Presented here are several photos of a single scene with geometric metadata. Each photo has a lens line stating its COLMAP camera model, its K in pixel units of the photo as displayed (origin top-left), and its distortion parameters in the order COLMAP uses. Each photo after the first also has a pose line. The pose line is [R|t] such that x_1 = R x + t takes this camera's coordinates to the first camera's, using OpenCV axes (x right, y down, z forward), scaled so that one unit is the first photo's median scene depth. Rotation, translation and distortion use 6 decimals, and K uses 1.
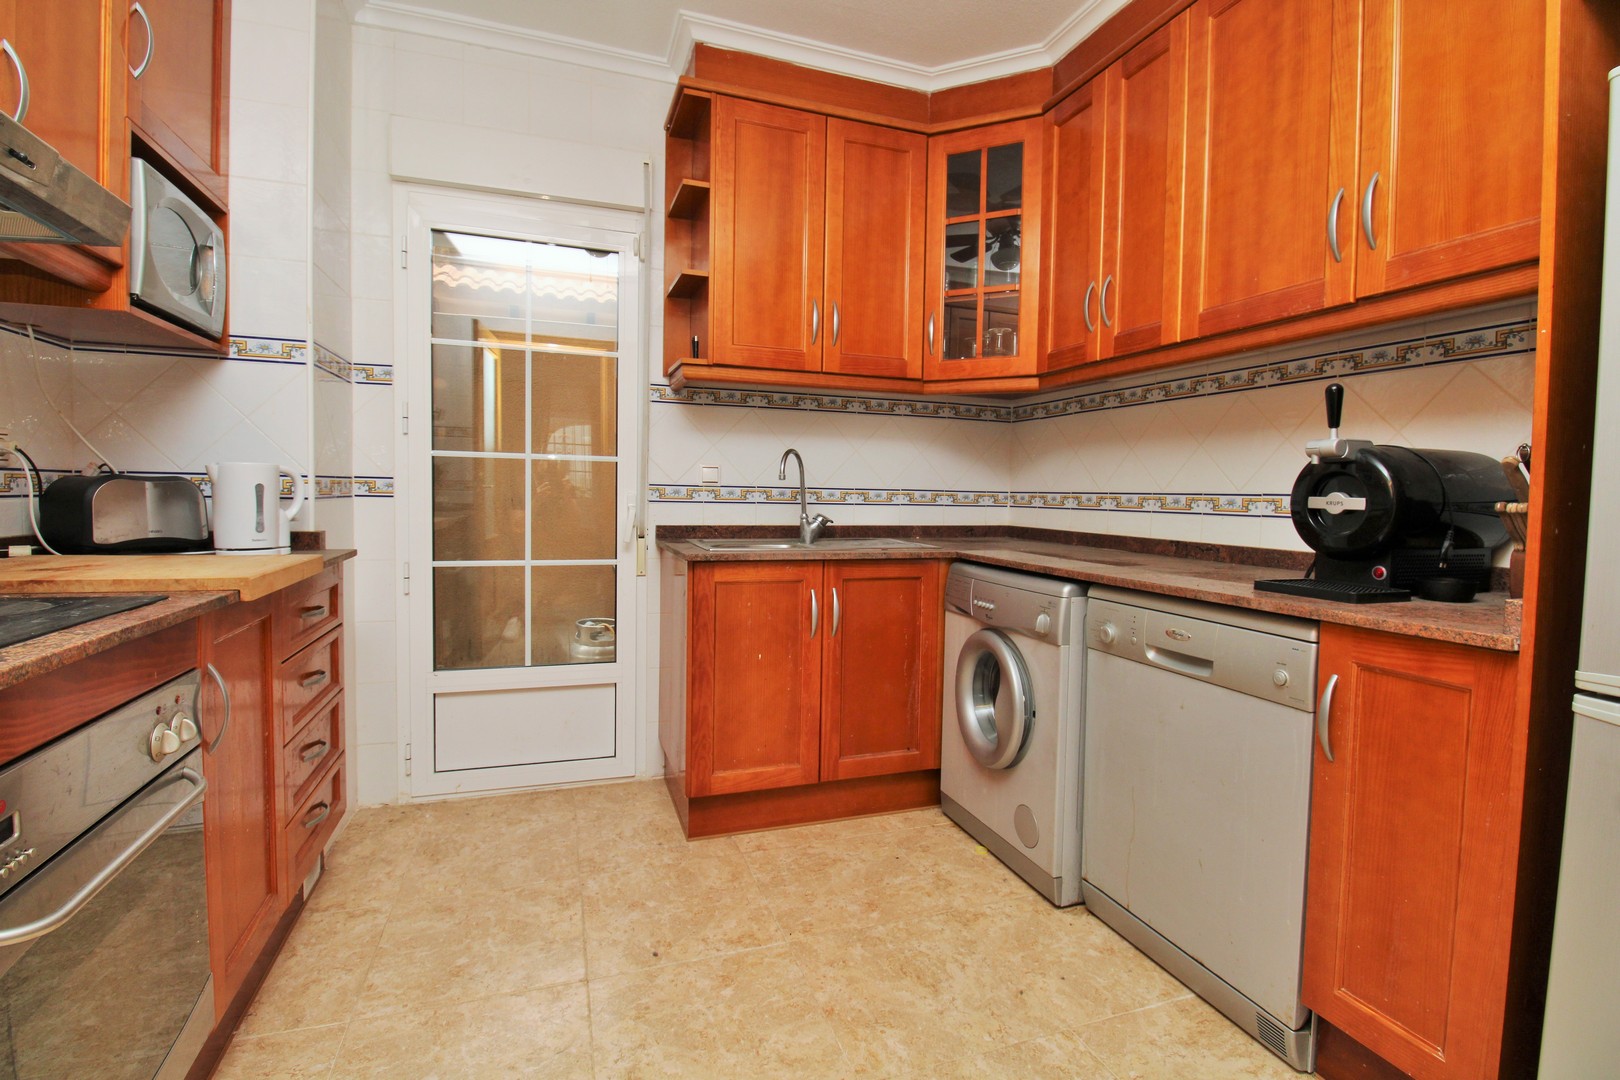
lens RADIAL K [[752.7, 0, 812.1], [0, 752.7, 522.7], [0, 0, 1]] dist [-0.000594, -0.000430]
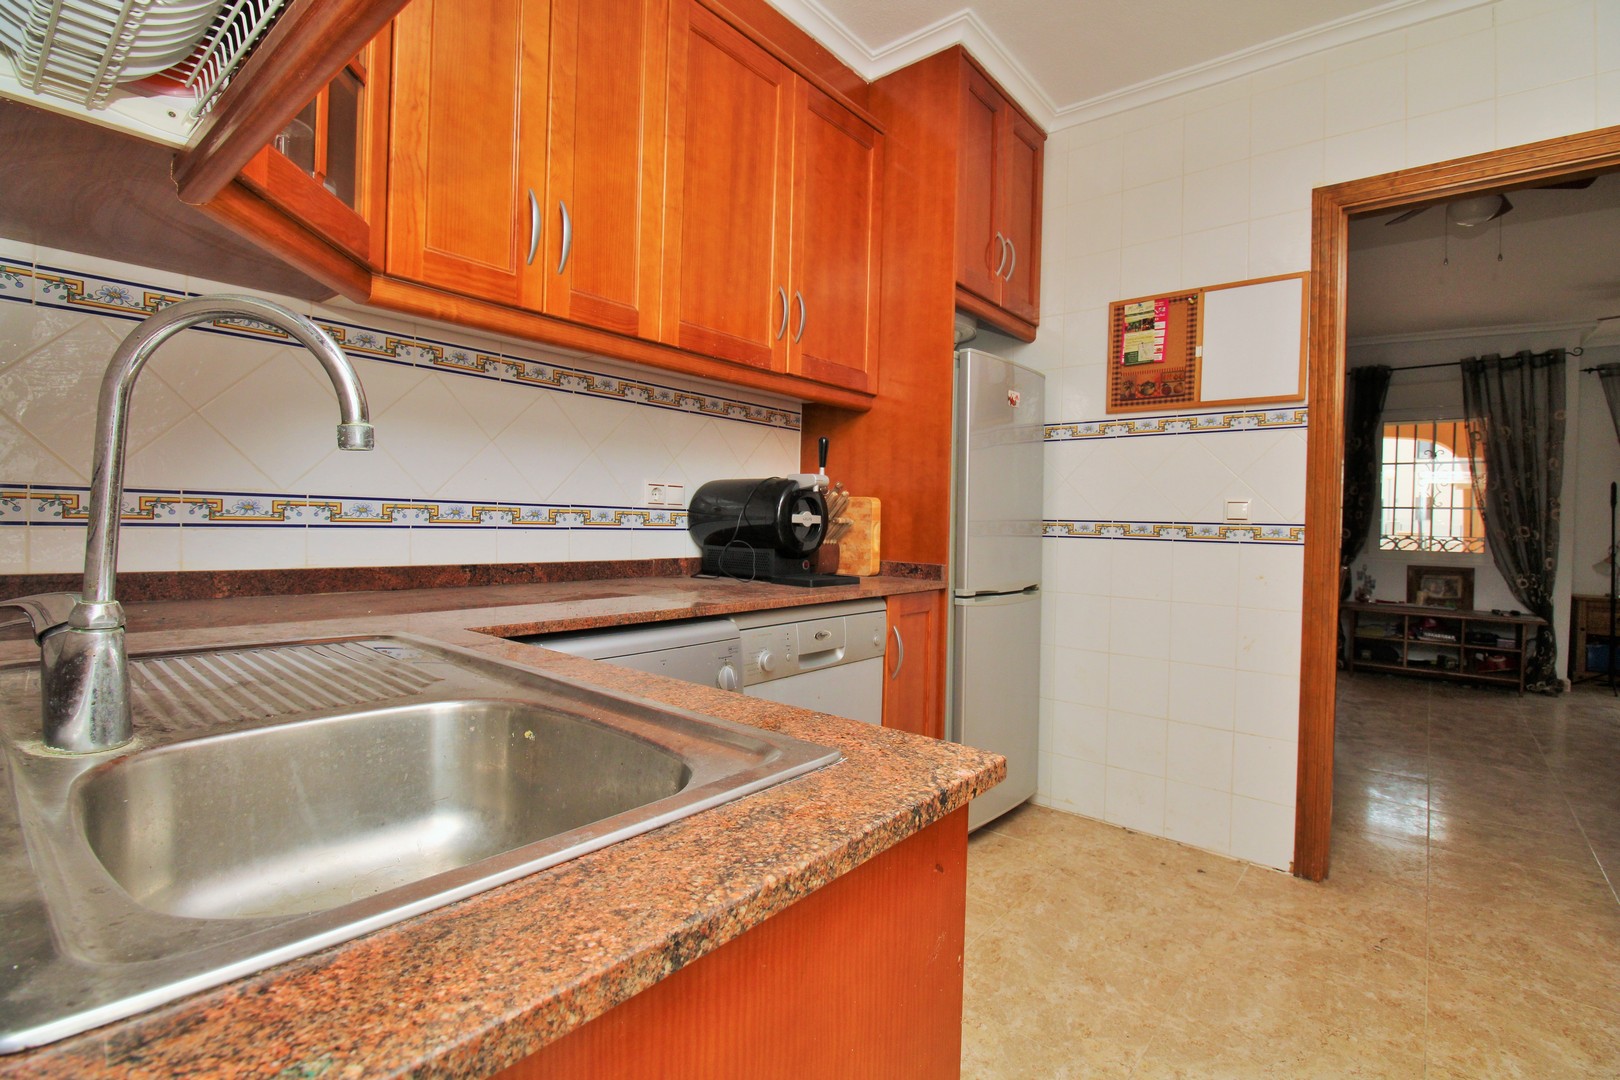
lens RADIAL K [[752.7, 0, 812.1], [0, 752.7, 522.7], [0, 0, 1]] dist [-0.000594, -0.000430]
pose [[-0.509103, -0.033989, 0.860034, -0.384100], [-0.000636, 0.999235, 0.039114, -0.054712], [-0.860705, 0.019367, -0.508735, 1.253709]]
